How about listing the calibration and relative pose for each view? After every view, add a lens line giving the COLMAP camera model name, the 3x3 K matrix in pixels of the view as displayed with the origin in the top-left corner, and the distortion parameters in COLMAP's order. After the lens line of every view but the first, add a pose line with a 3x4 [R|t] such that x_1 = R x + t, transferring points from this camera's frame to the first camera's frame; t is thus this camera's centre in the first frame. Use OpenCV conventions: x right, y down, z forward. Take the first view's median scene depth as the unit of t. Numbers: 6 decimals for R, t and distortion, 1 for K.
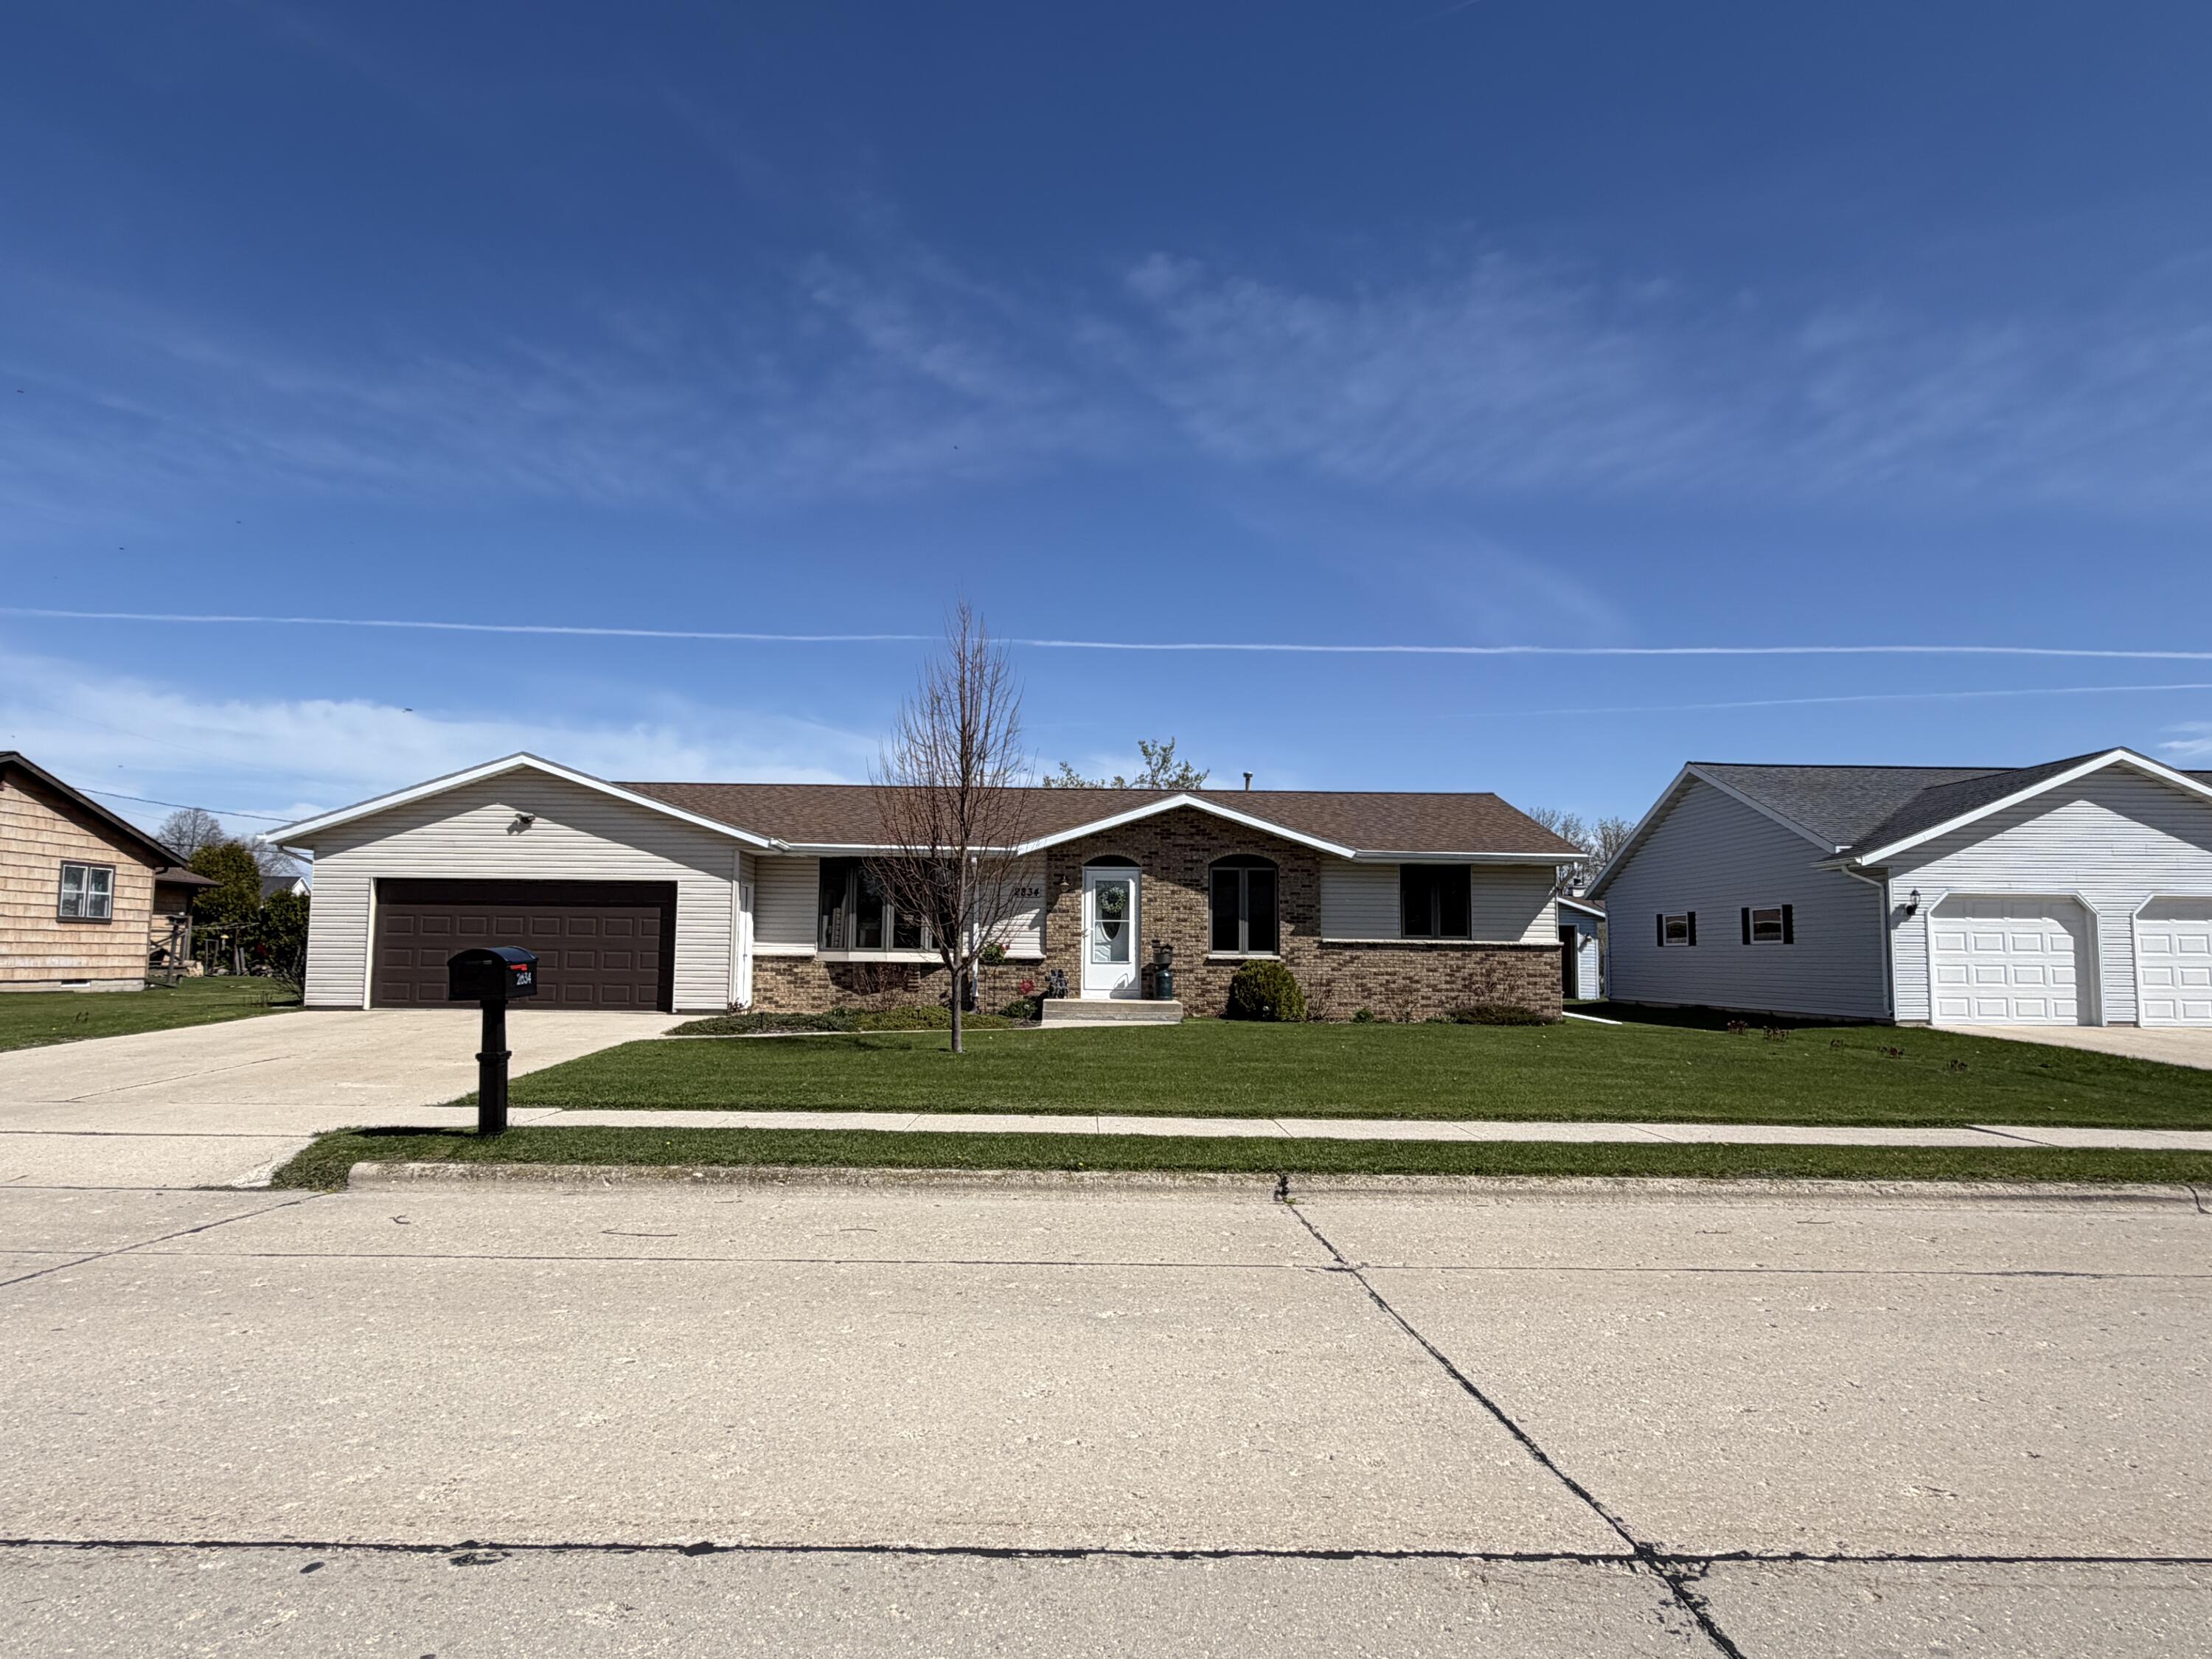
lens RADIAL K [[1374.1, 0, 1106.2], [0, 1374.1, 819.5], [0, 0, 1]] dist [-0.005141, 0.001082]
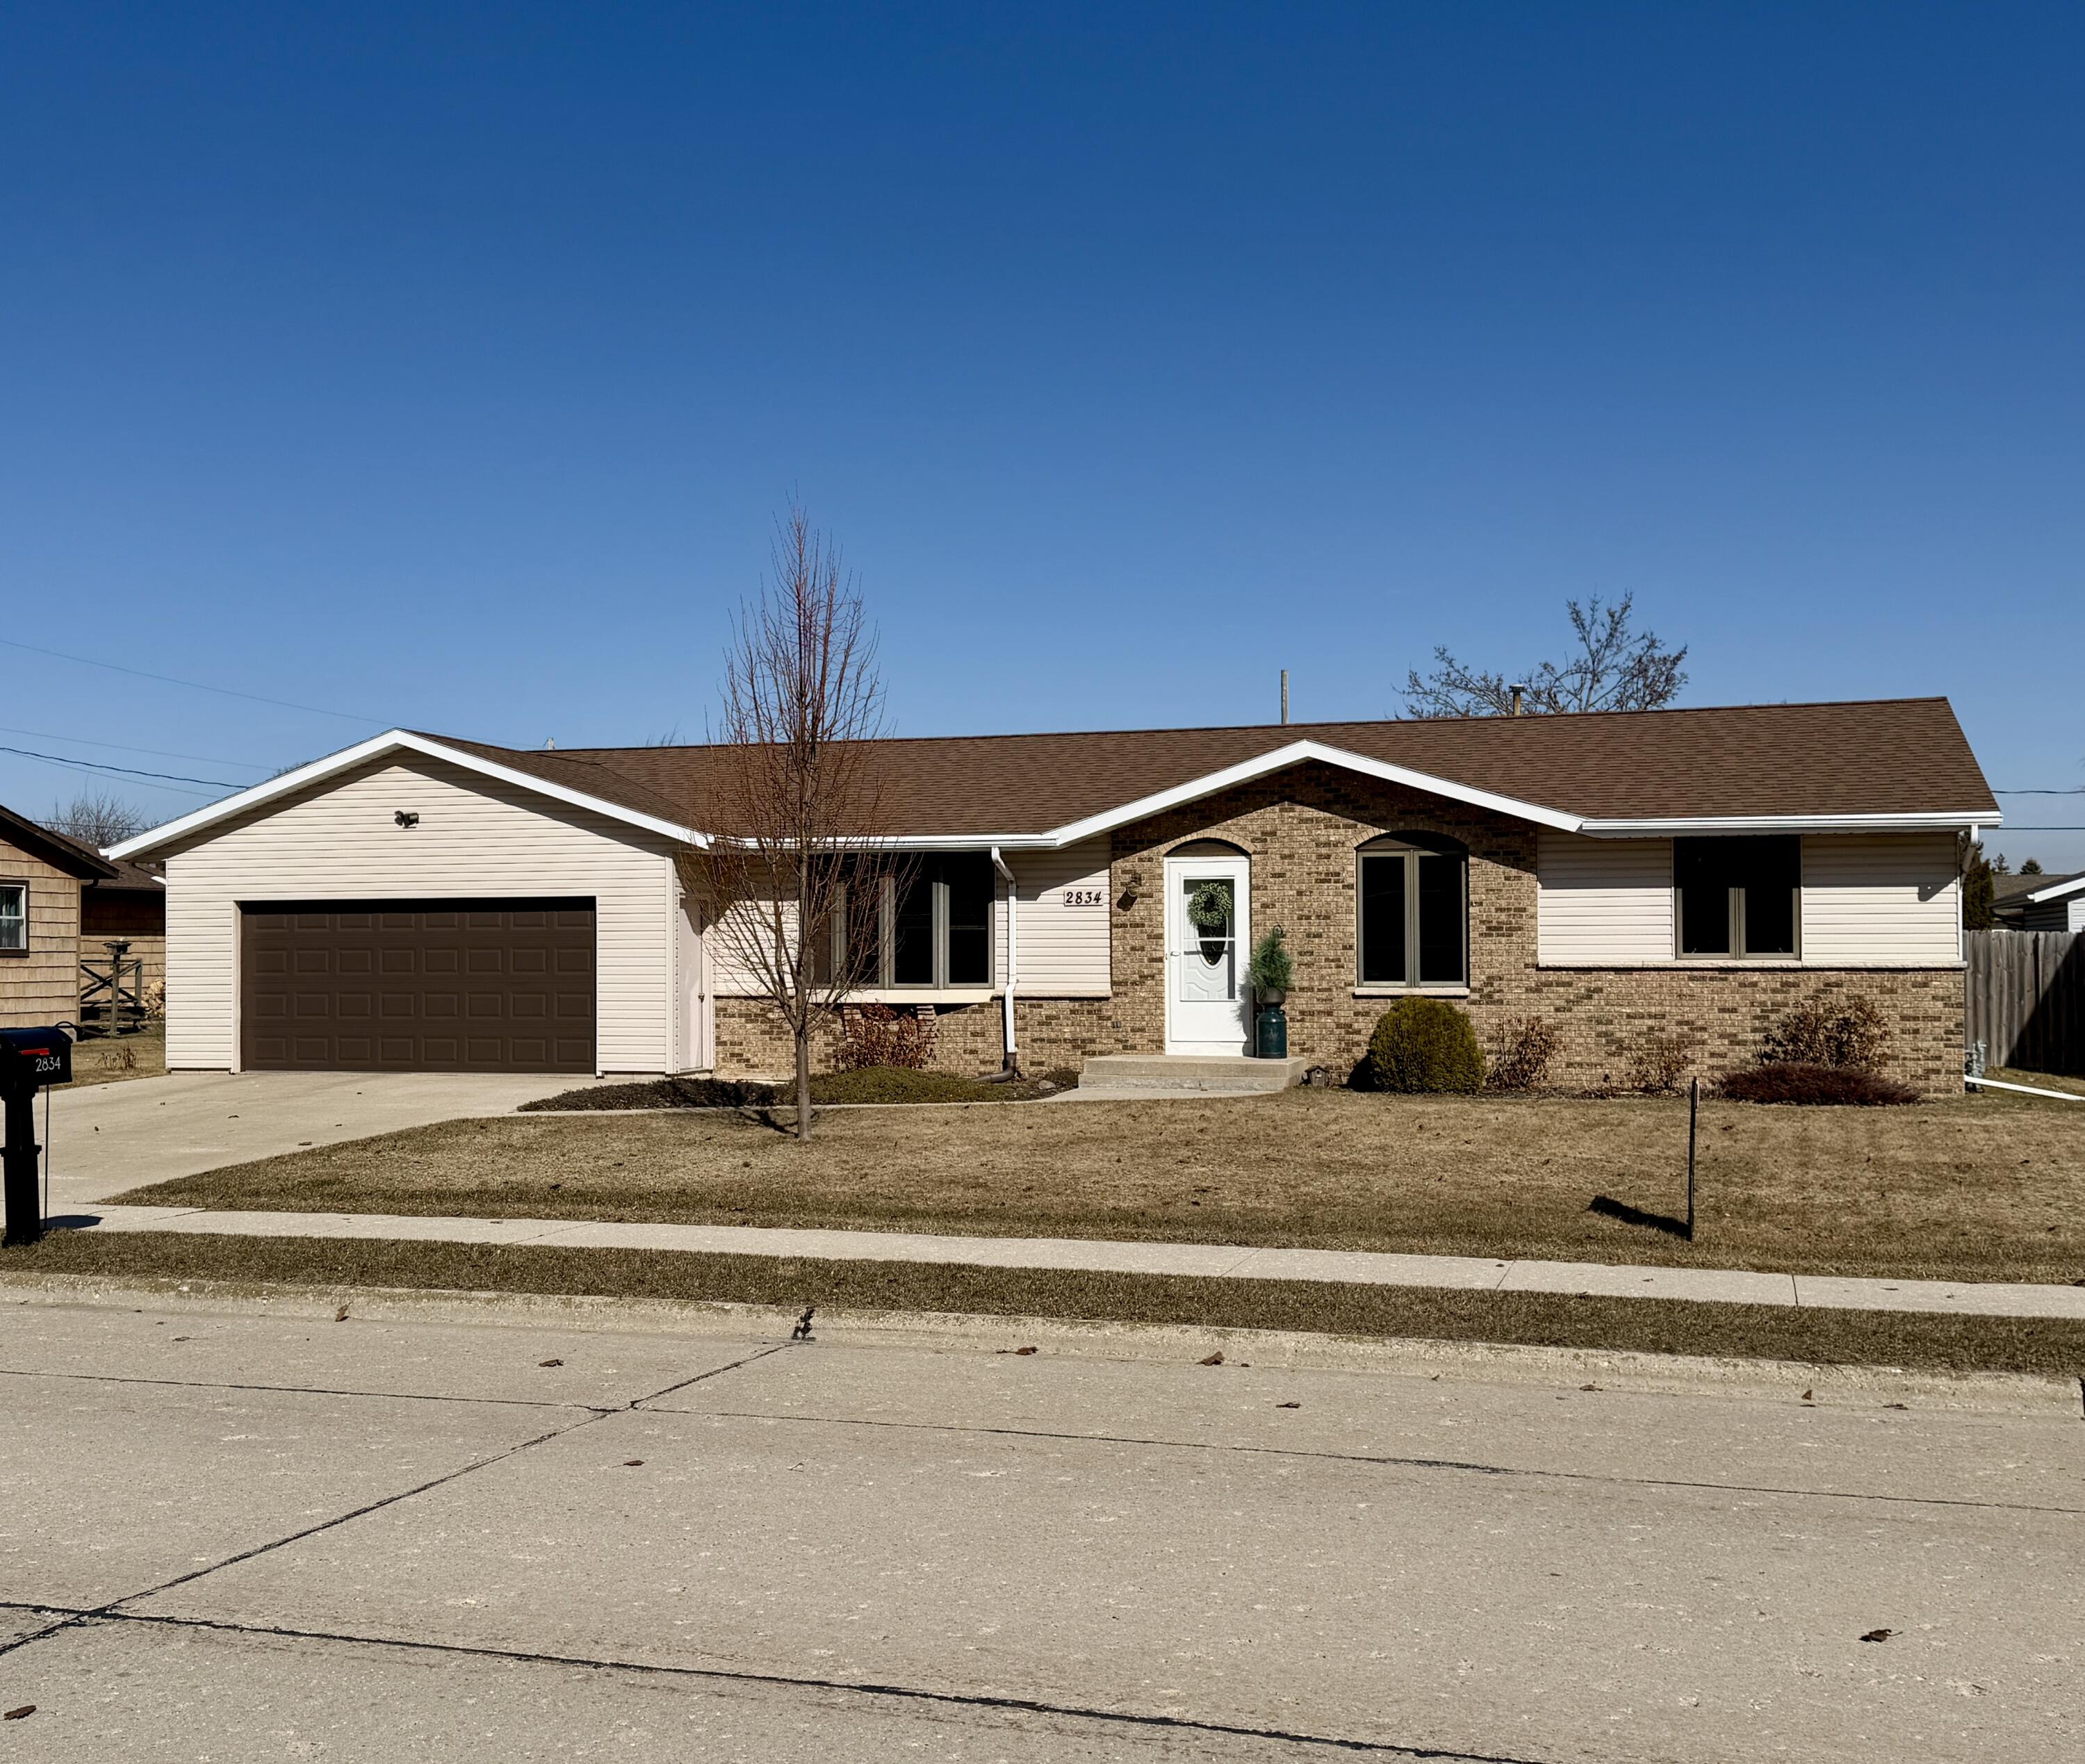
lens RADIAL K [[2339.5, 0, 960.1], [0, 2339.5, 903.9], [0, 0, 1]] dist [0.055036, 0.000000]
pose [[0.943471, -0.022019, -0.330722, 0.264900], [0.048097, 0.996325, 0.070876, -0.028172], [0.327946, -0.082776, 0.941063, -0.095601]]
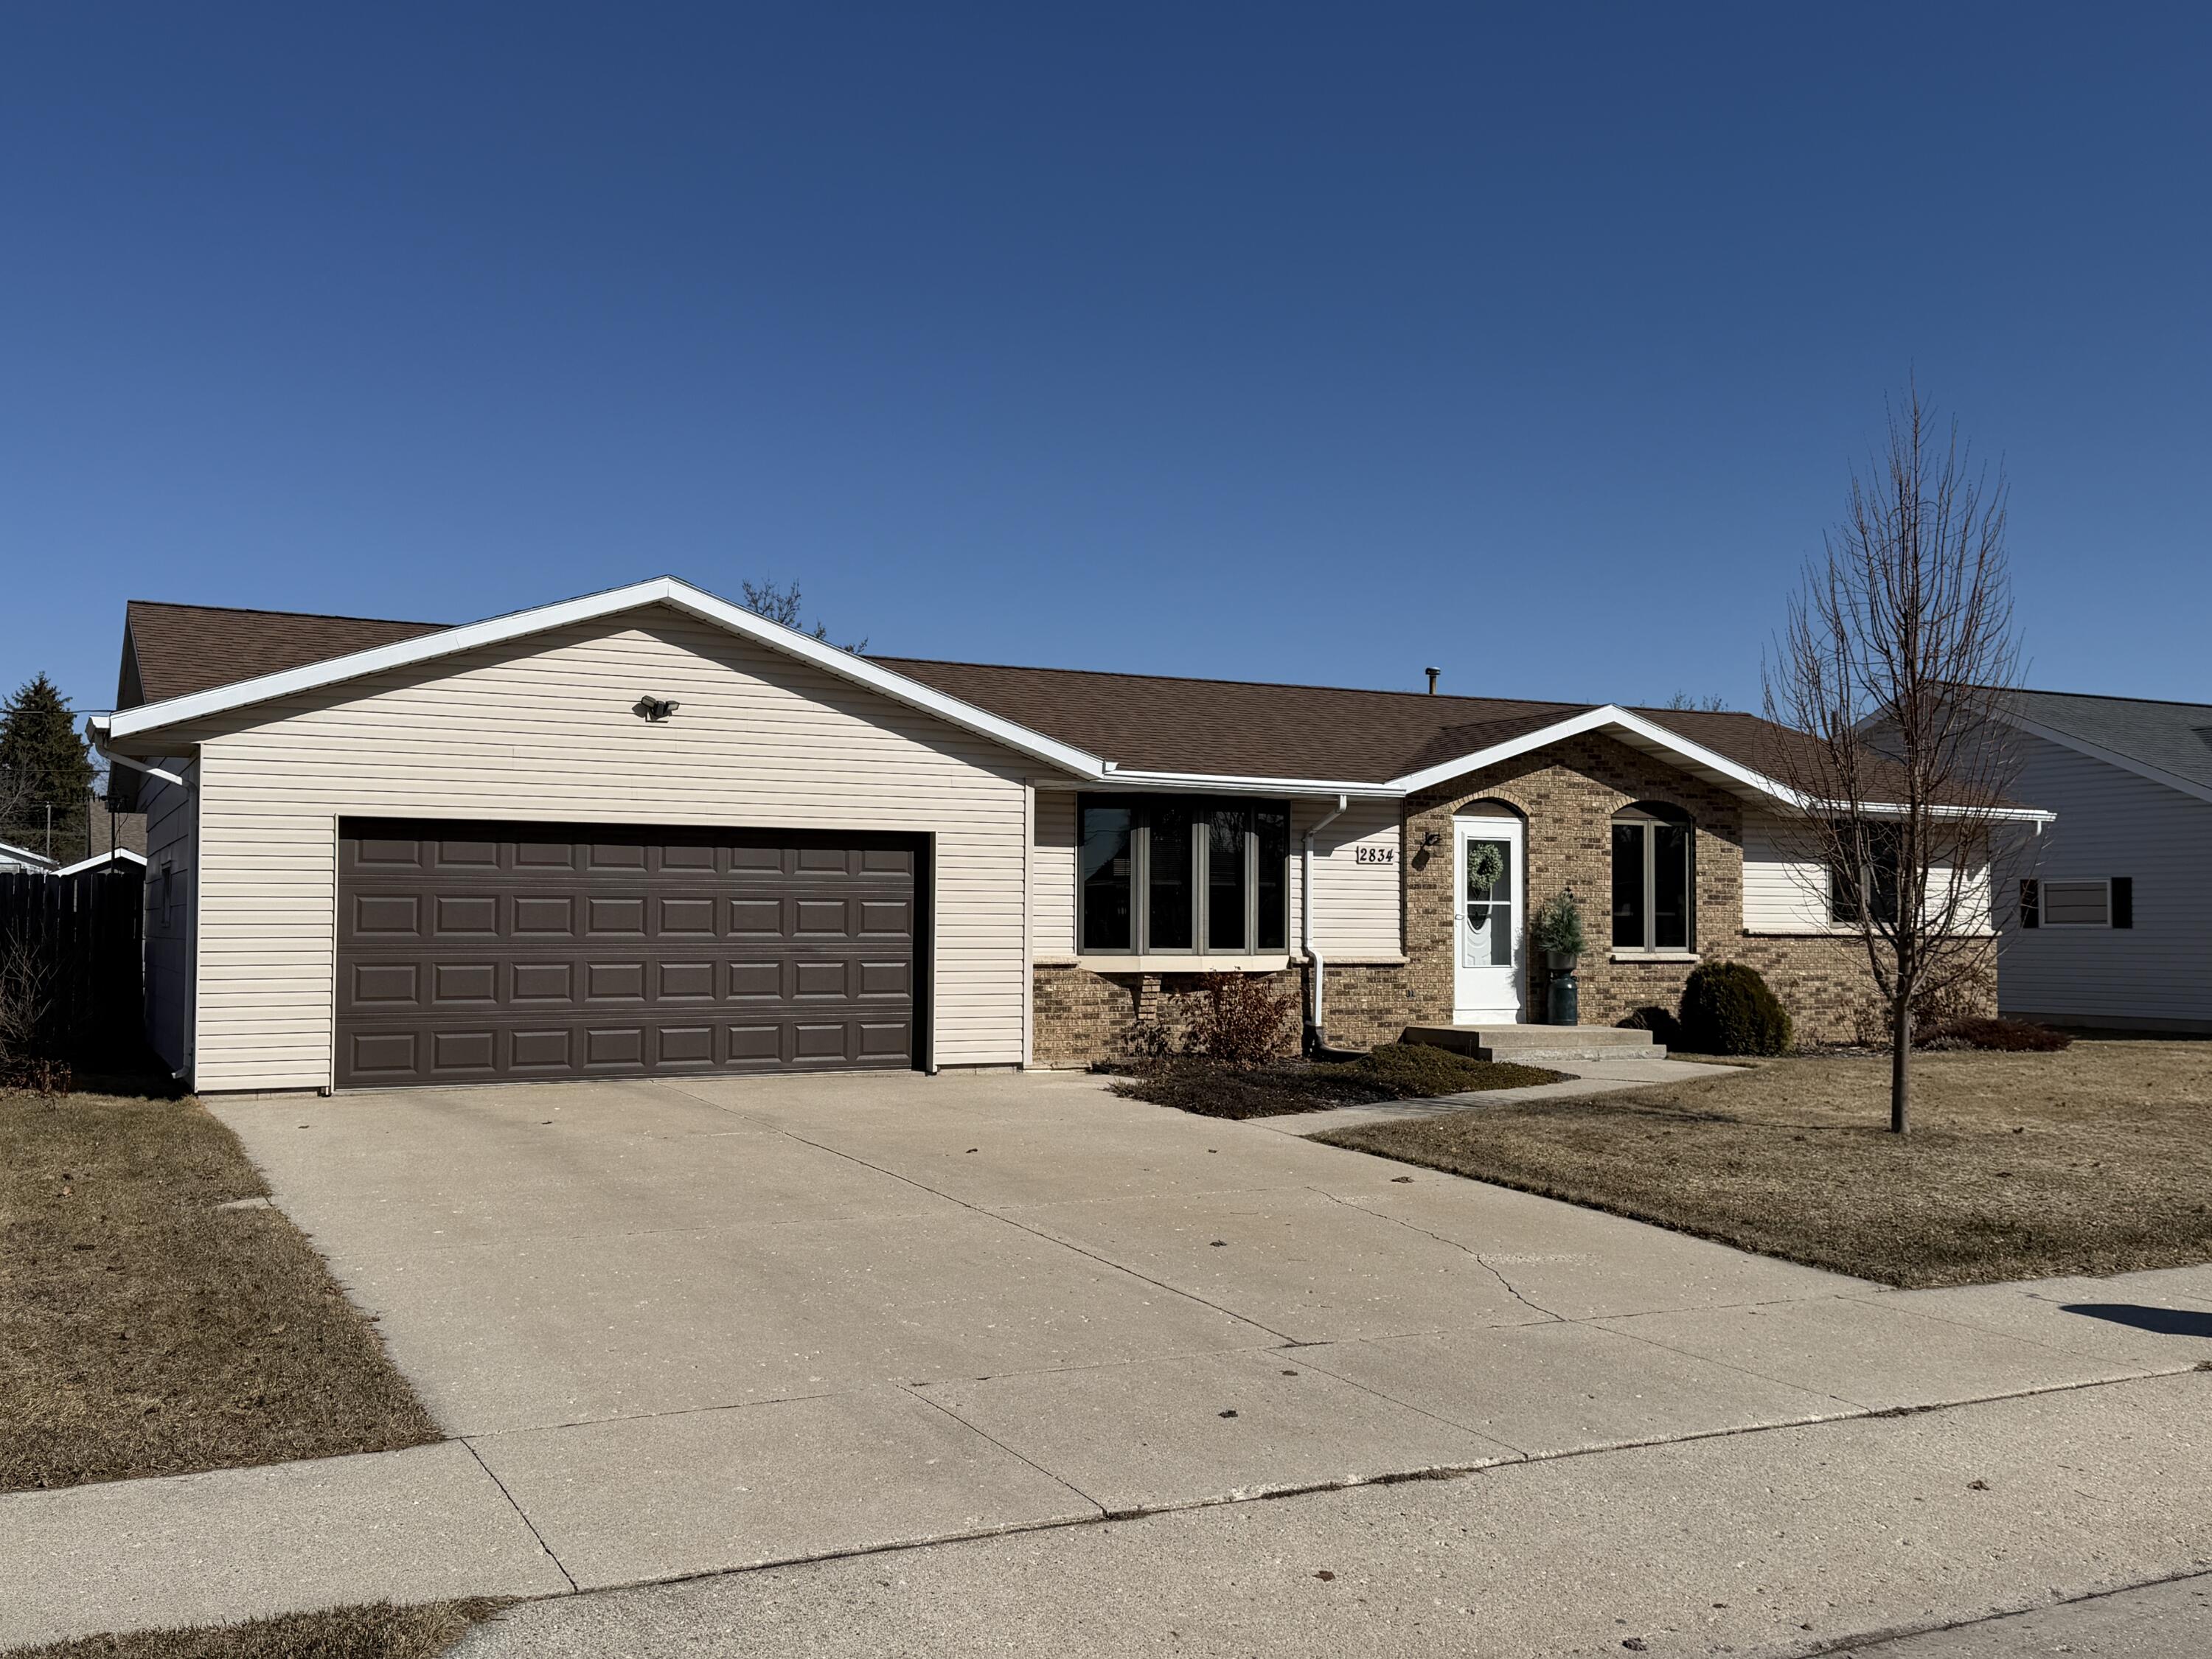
lens RADIAL K [[2120.2, 0, 1091.7], [0, 2120.2, 829.9], [0, 0, 1]] dist [0.072008, 0.000000]
pose [[0.895079, 0.013857, 0.445693, -0.601588], [-0.039712, 0.998023, 0.048723, 0.000305], [-0.444136, -0.061311, 0.893859, 0.209225]]
